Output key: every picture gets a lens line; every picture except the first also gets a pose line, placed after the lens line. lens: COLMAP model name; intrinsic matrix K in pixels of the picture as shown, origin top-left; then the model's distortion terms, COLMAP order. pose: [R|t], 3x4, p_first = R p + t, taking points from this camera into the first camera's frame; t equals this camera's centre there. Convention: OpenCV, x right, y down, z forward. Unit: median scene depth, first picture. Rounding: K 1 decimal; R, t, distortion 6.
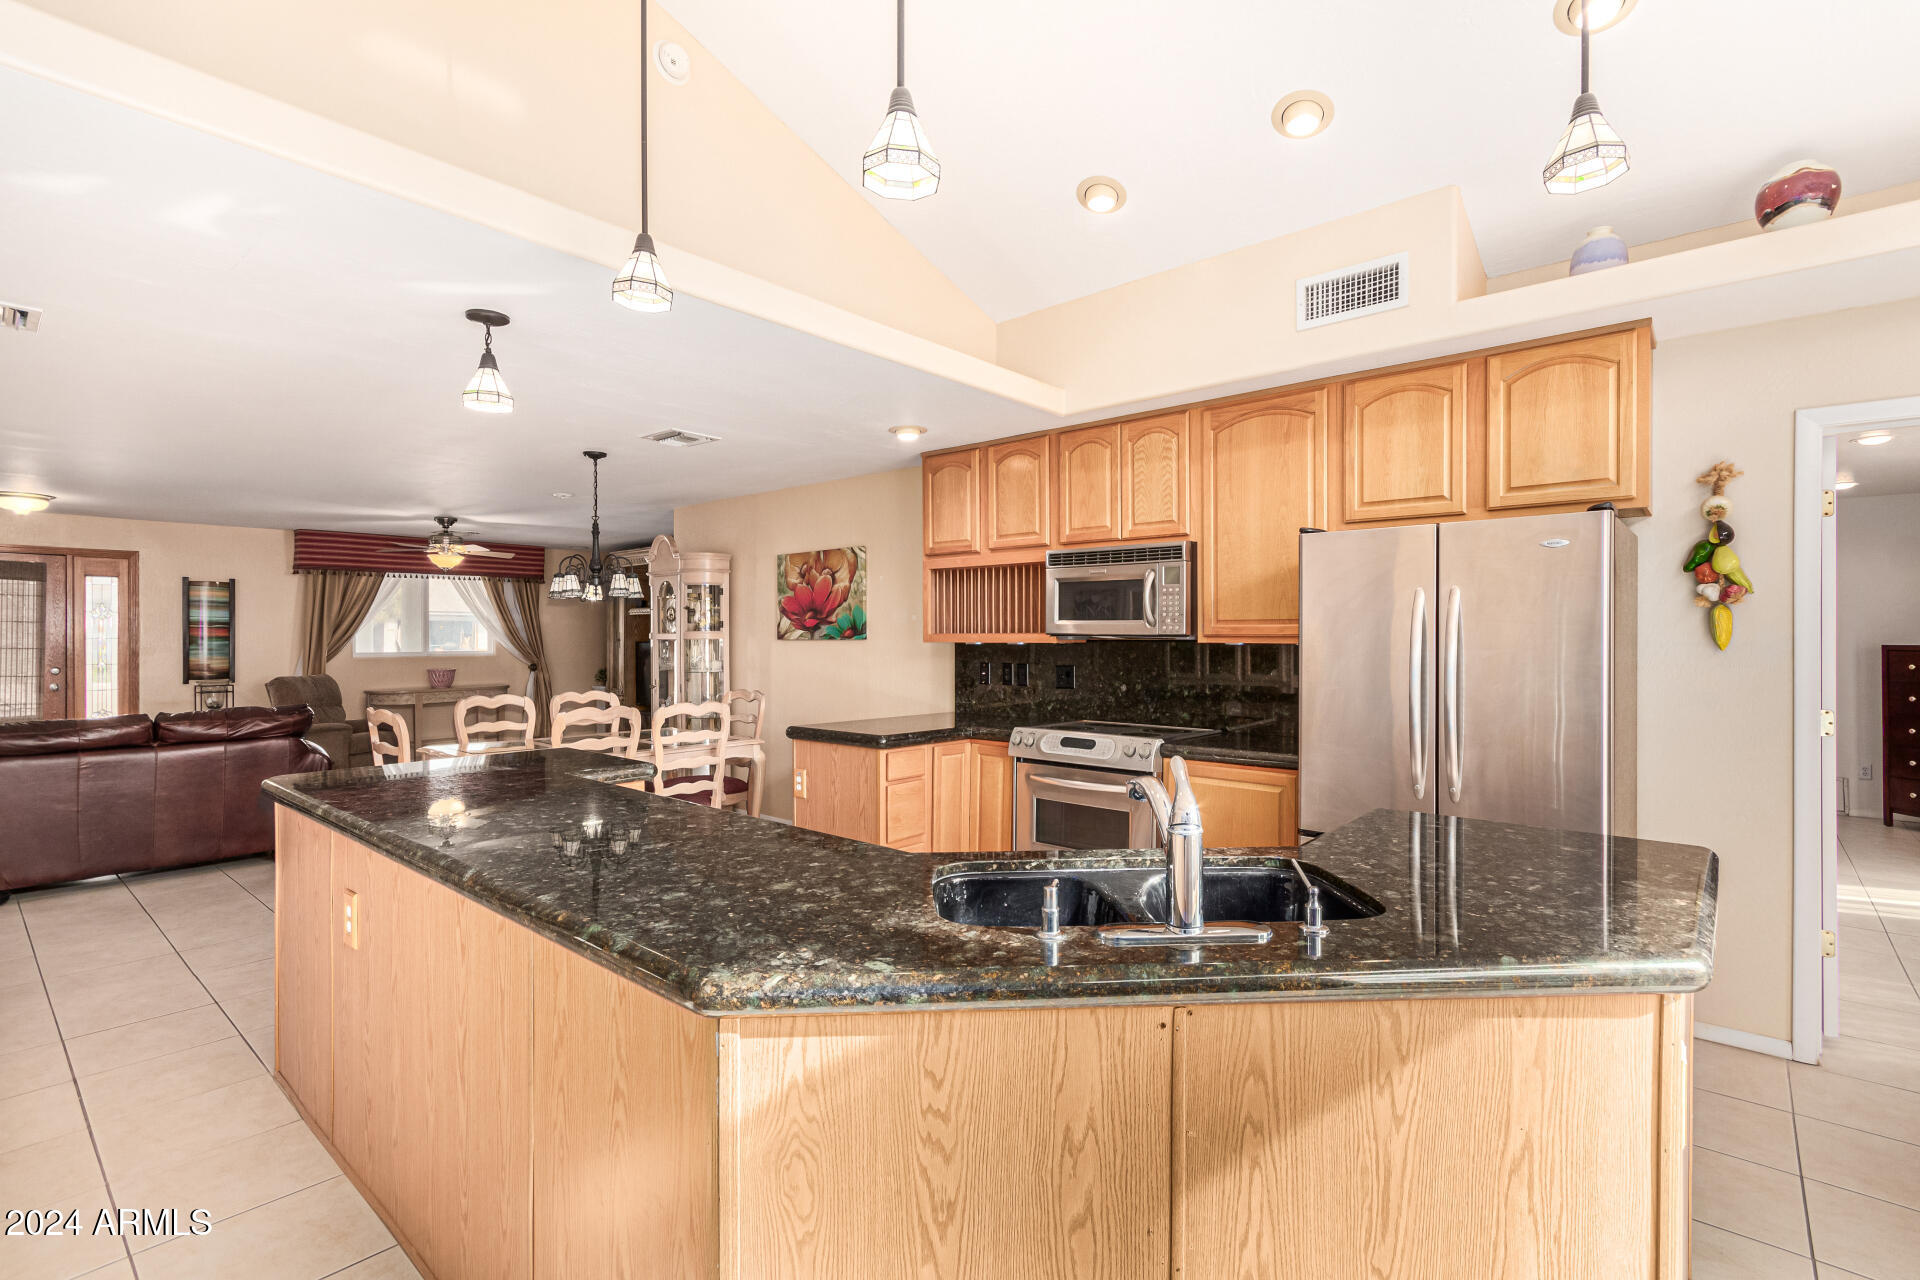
lens RADIAL K [[893.5, 0, 1024.2], [0, 893.5, 641.3], [0, 0, 1]] dist [0.004324, 0.000642]
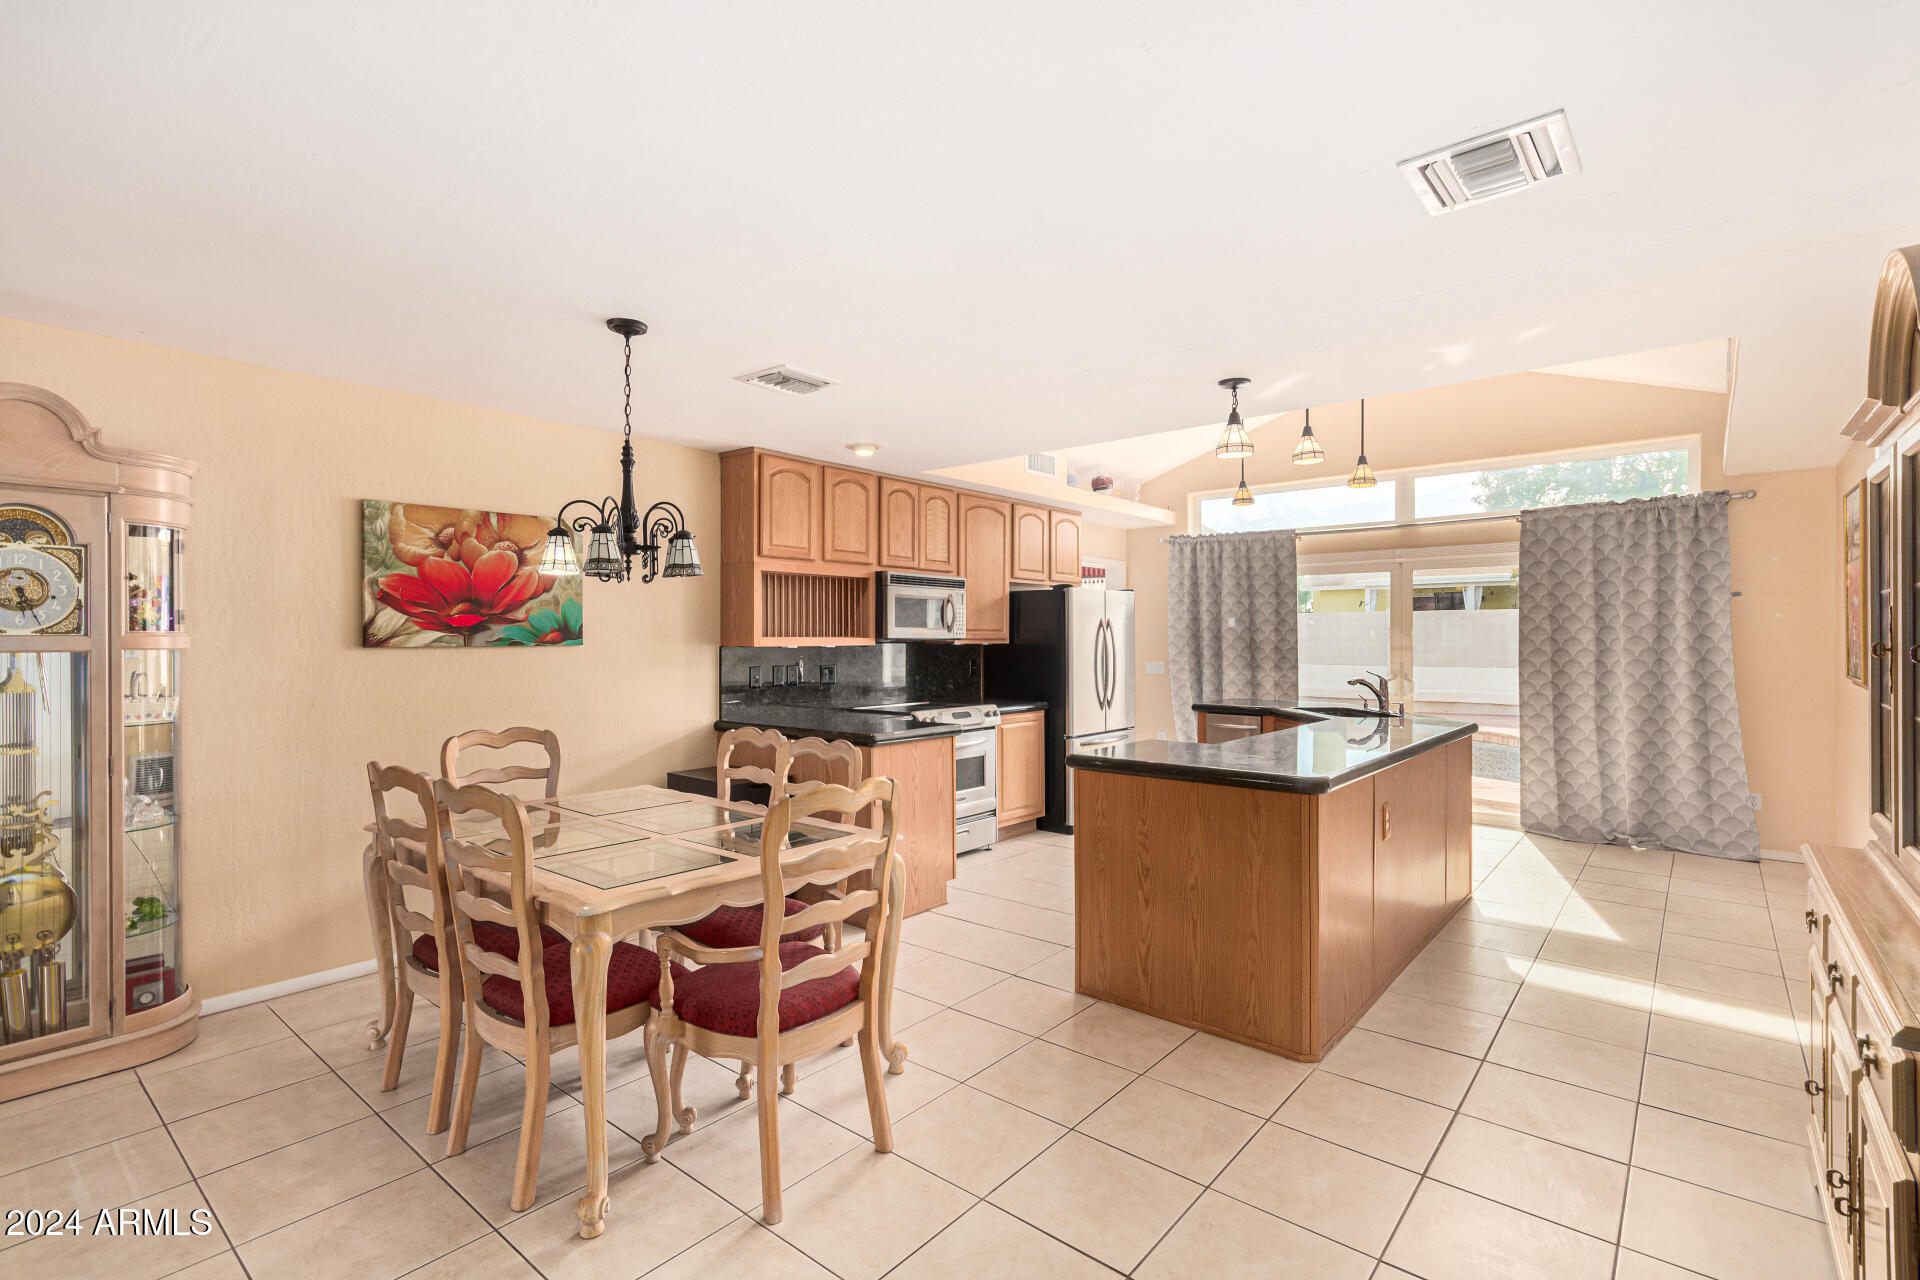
lens RADIAL K [[893.5, 0, 921.7], [0, 893.5, 640.4], [0, 0, 1]] dist [0.004324, 0.000642]
pose [[0.022330, -0.005142, 0.999737, -1.048835], [0.006332, 0.999967, 0.005002, -0.009188], [-0.999731, 0.006219, 0.022361, 0.799078]]
